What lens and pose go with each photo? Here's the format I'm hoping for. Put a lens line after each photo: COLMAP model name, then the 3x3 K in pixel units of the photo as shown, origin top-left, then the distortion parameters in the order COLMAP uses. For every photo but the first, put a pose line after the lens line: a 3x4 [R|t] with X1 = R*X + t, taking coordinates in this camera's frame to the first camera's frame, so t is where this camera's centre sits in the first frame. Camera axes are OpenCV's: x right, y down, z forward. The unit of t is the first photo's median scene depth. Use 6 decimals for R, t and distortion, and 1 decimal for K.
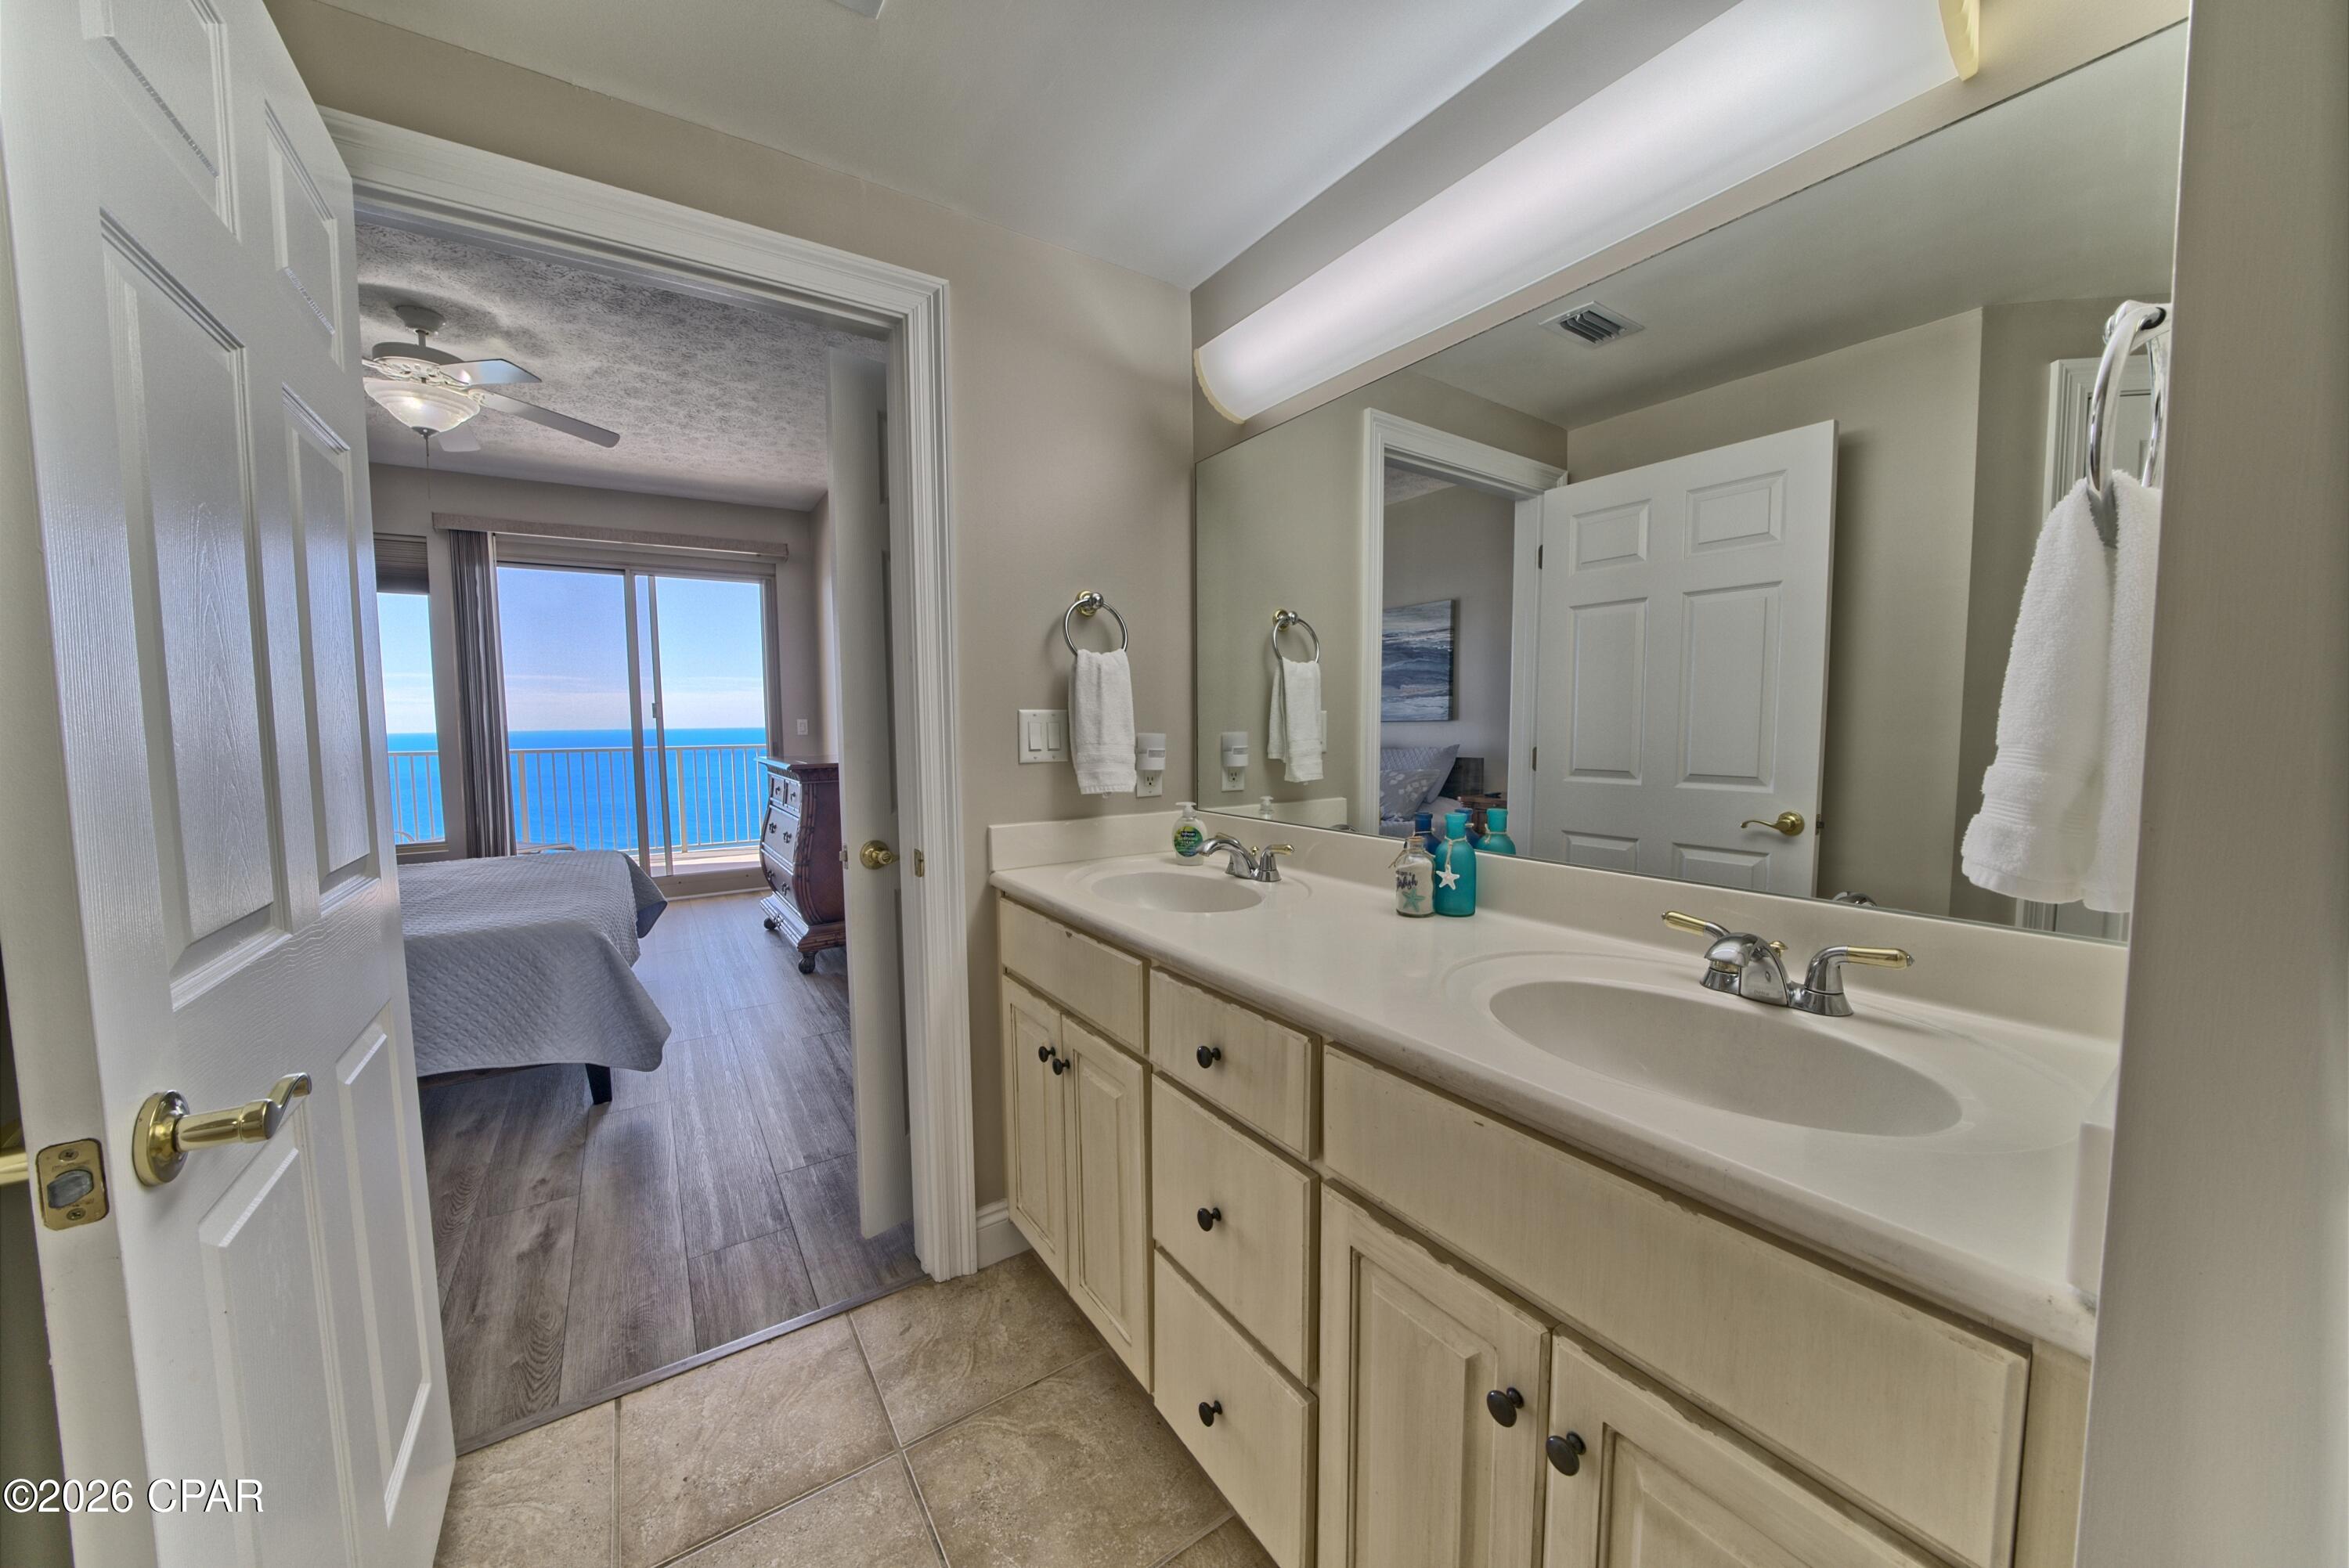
lens RADIAL K [[809.8, 0, 1173.1], [0, 809.8, 777.3], [0, 0, 1]] dist [-0.018102, 0.000021]
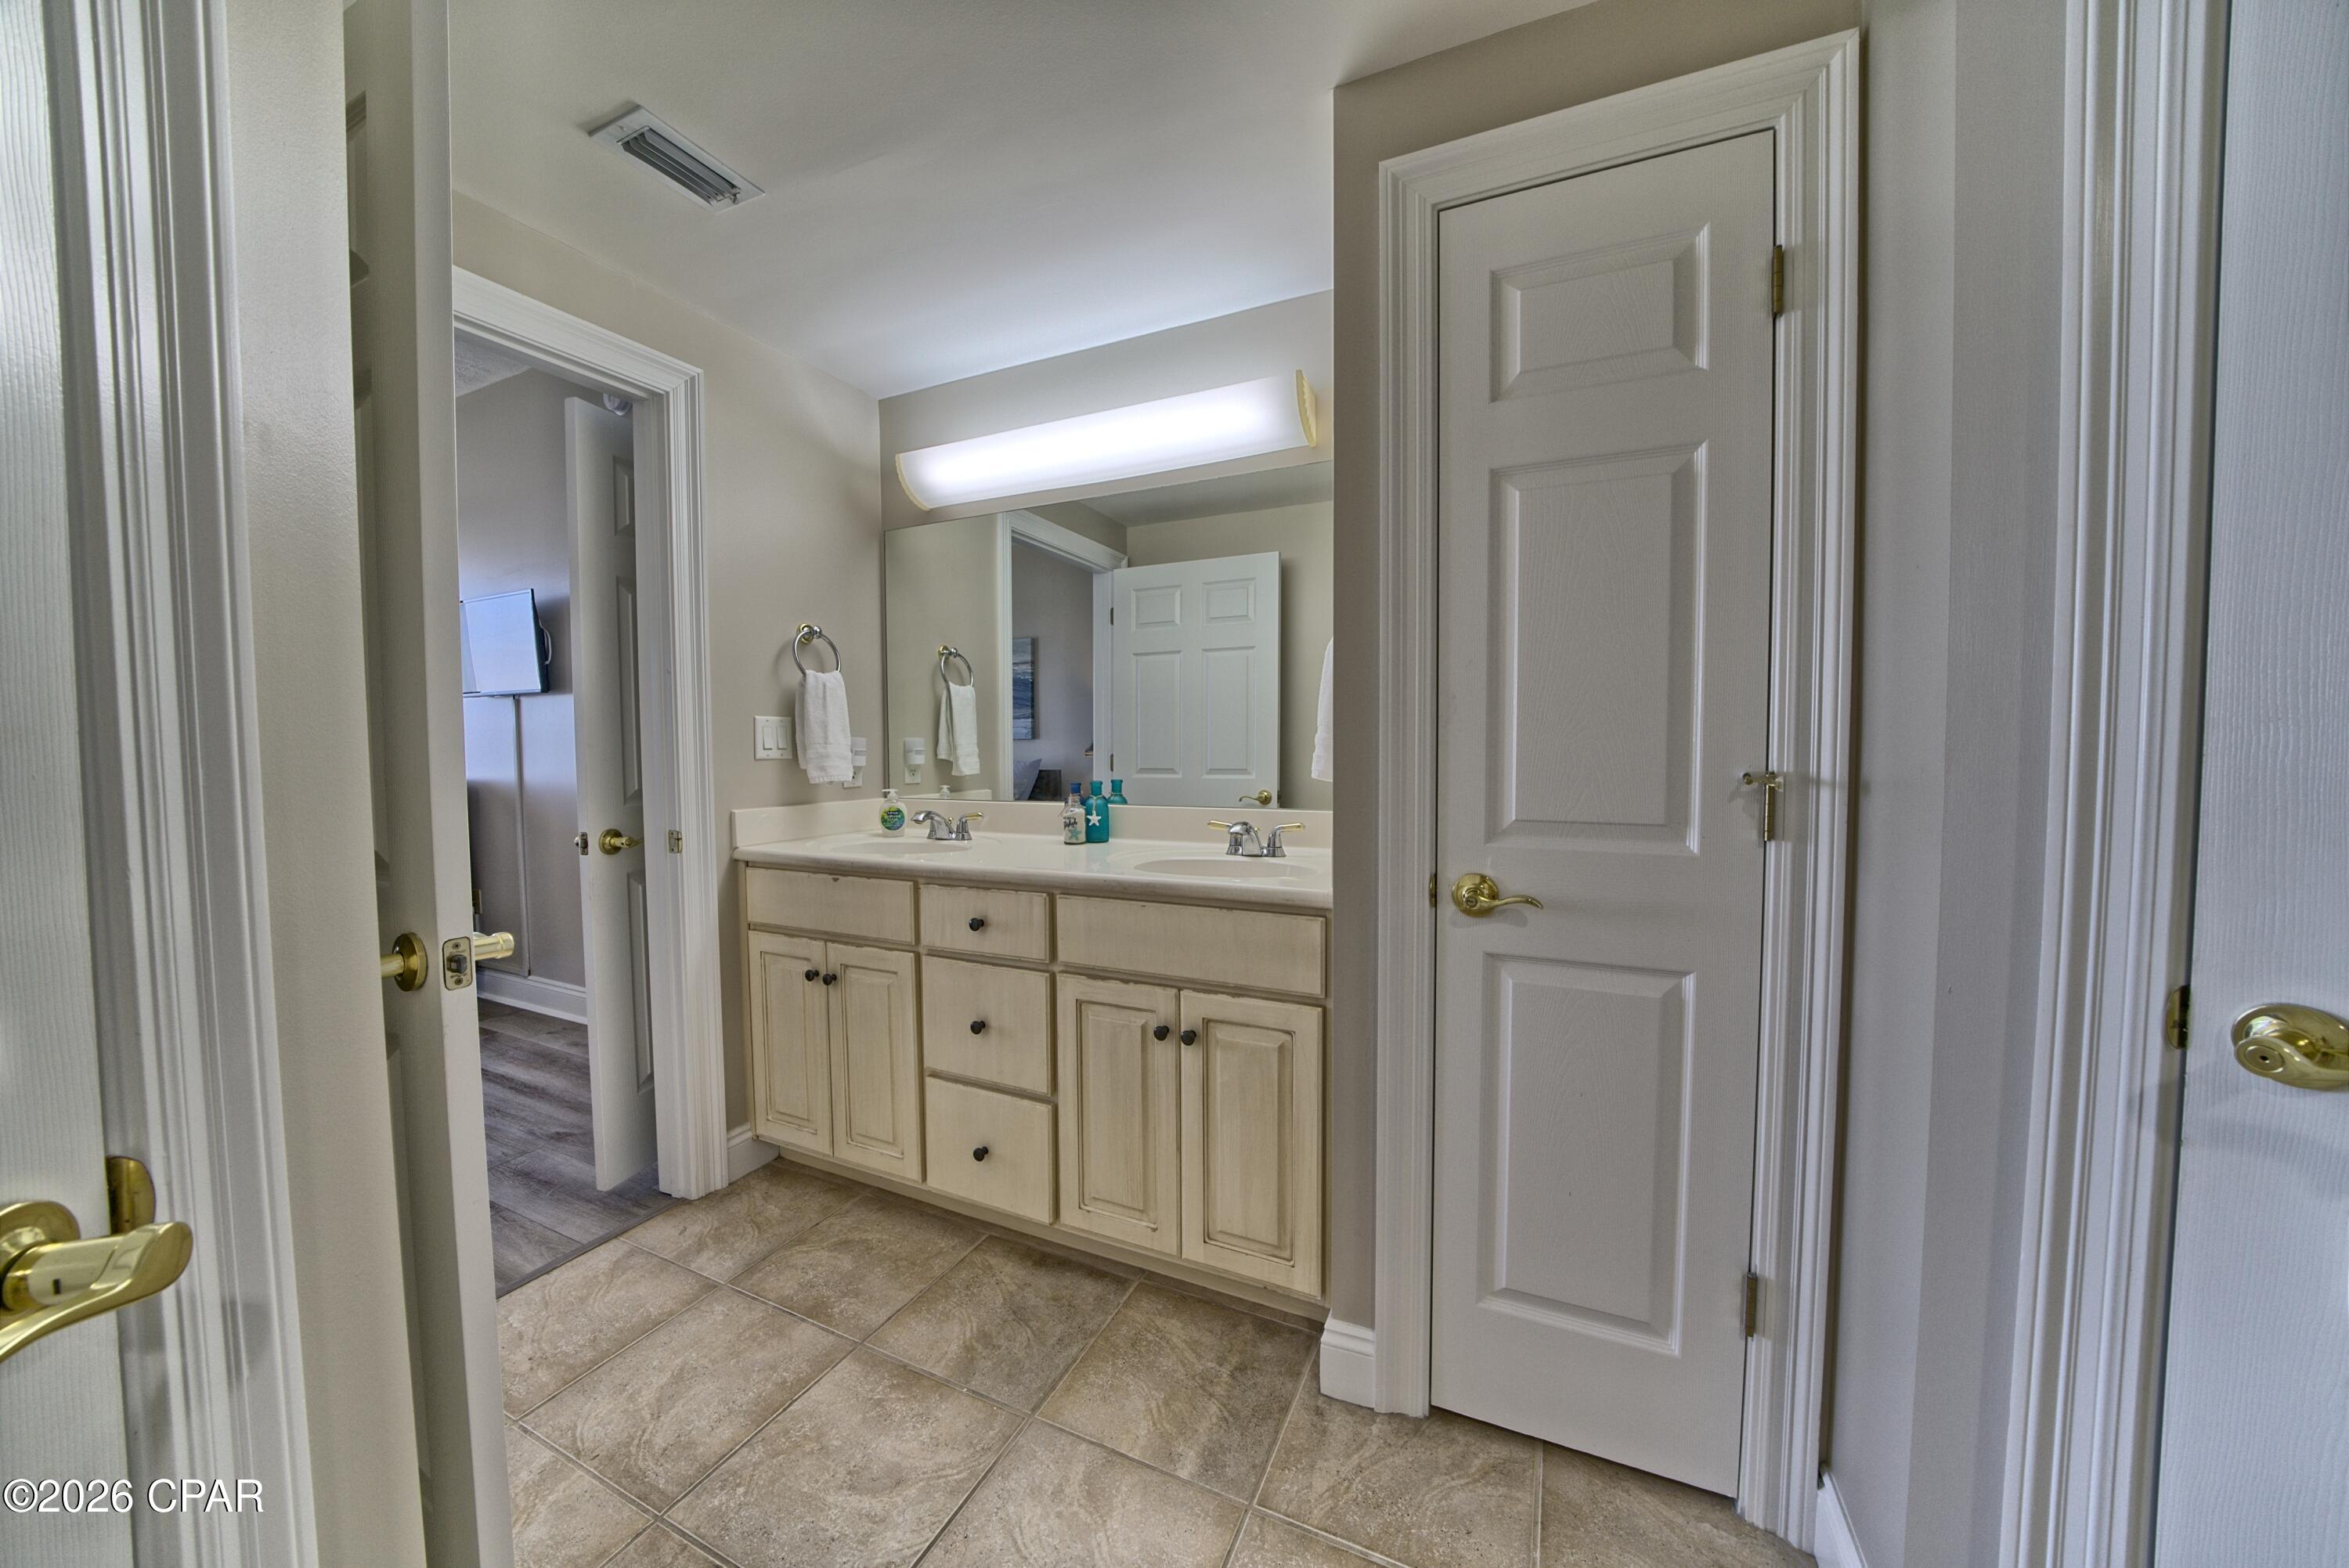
lens RADIAL K [[809.8, 0, 1173.1], [0, 809.8, 777.3], [0, 0, 1]] dist [-0.018102, 0.000021]
pose [[0.858784, -0.019115, 0.511981, -0.275923], [0.035552, 0.999118, -0.022331, 0.060635], [-0.511103, 0.037380, 0.858707, -0.383042]]
